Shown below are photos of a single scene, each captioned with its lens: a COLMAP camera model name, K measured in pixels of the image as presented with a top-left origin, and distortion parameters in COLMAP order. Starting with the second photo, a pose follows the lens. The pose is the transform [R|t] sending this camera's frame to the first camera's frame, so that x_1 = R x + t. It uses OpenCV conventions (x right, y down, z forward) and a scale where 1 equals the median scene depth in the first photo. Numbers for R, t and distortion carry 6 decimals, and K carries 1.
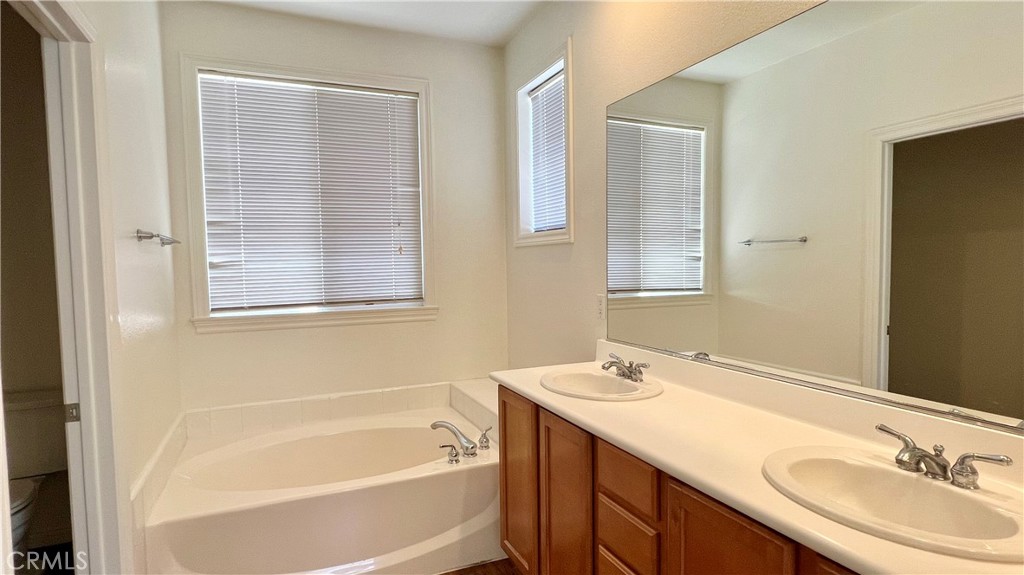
lens RADIAL K [[534.2, 0, 510.2], [0, 534.2, 289.6], [0, 0, 1]] dist [0.002973, -0.002520]
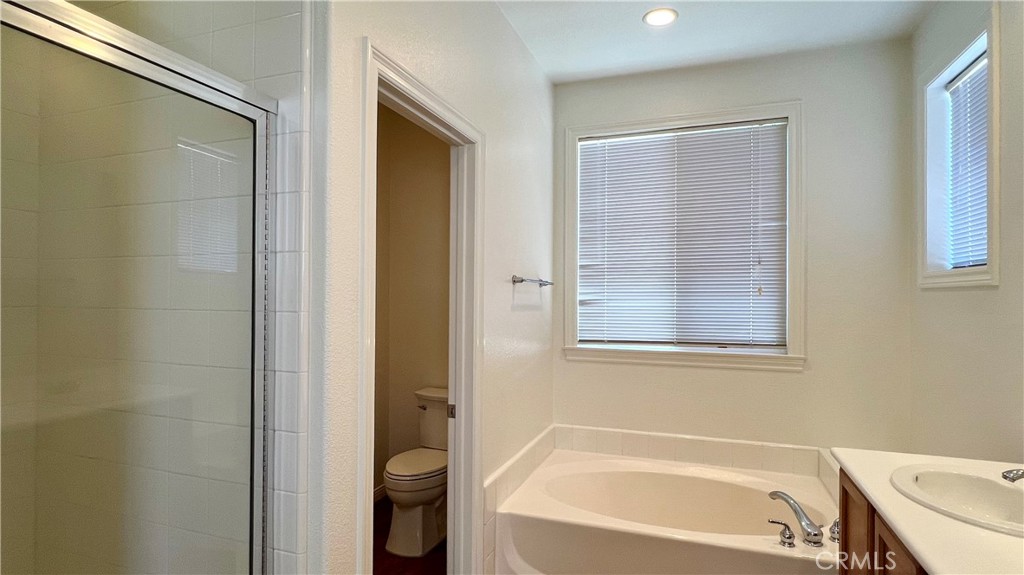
lens RADIAL K [[534.2, 0, 509.9], [0, 534.2, 290.4], [0, 0, 1]] dist [0.002973, -0.002520]
pose [[0.723699, 0.012475, -0.690003, 0.128974], [-0.052500, 0.997934, -0.037022, -0.020505], [0.688116, 0.063018, 0.722859, 0.050014]]
